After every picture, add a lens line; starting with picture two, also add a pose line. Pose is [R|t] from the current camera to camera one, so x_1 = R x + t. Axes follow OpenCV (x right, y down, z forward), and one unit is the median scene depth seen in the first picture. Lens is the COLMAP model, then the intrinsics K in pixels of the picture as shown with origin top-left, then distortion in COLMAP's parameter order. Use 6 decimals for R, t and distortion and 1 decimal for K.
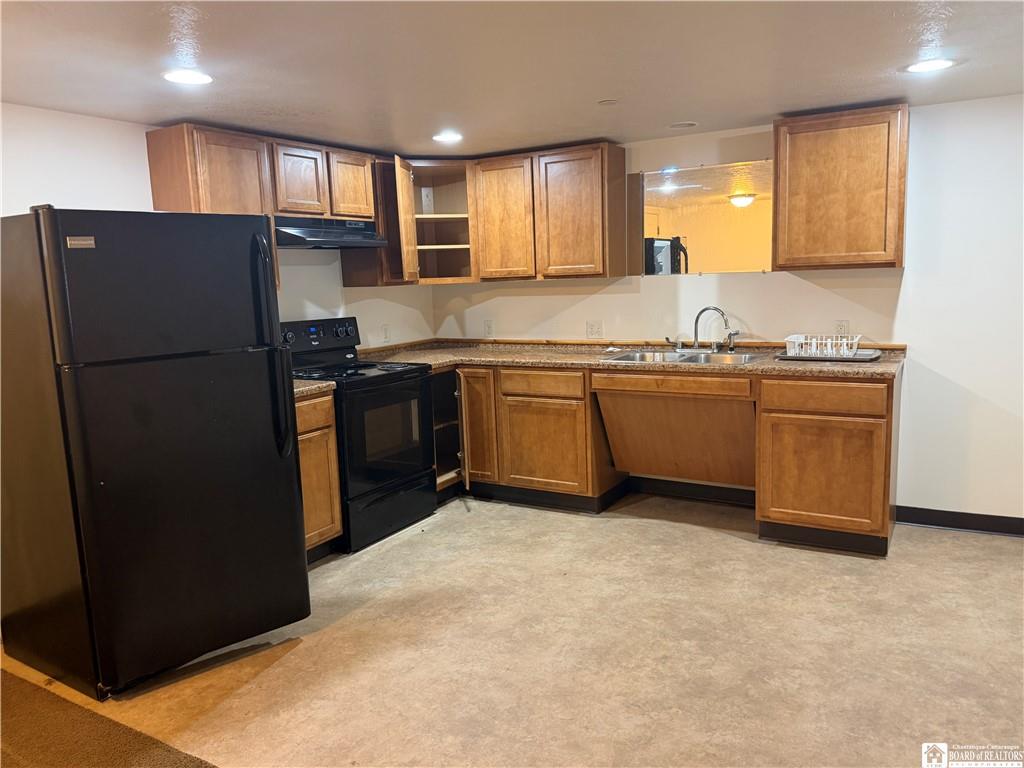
lens RADIAL K [[729.2, 0, 512.0], [0, 729.2, 384.0], [0, 0, 1]] dist [0.135685, -0.211398]
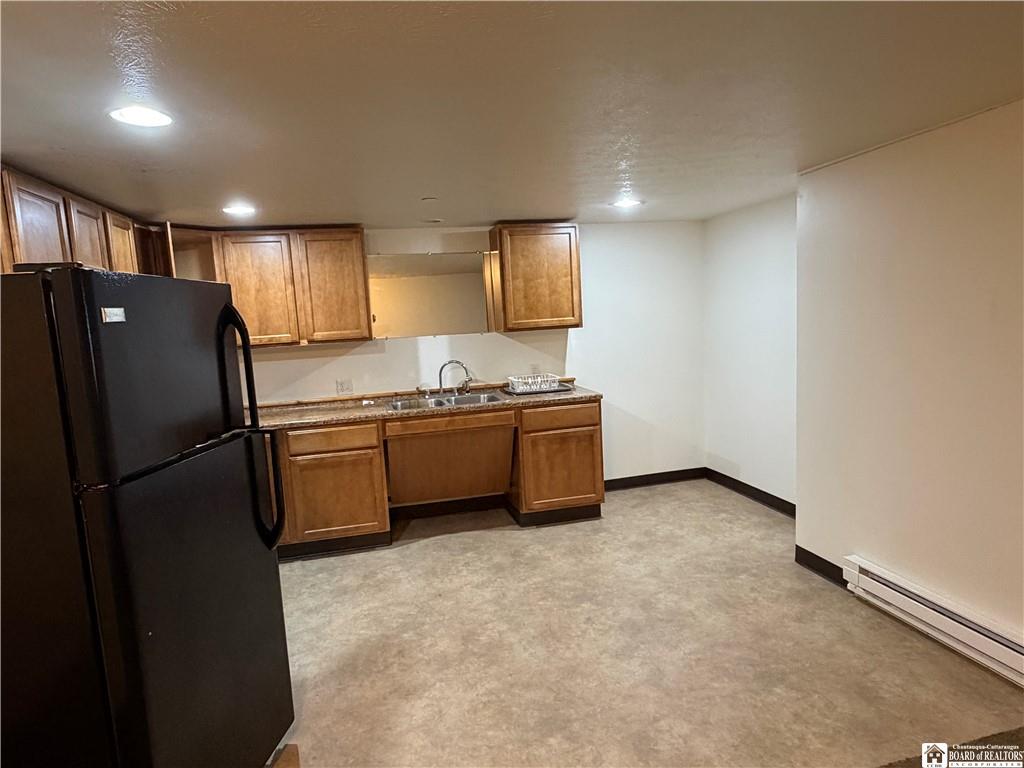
lens RADIAL K [[605.4, 0, 508.5], [0, 605.4, 389.0], [0, 0, 1]] dist [0.001670, -0.000858]
pose [[0.734596, -0.091308, 0.672333, -0.401298], [0.132164, 0.991179, -0.009794, -0.034509], [-0.665509, 0.096053, 0.740184, 0.167753]]
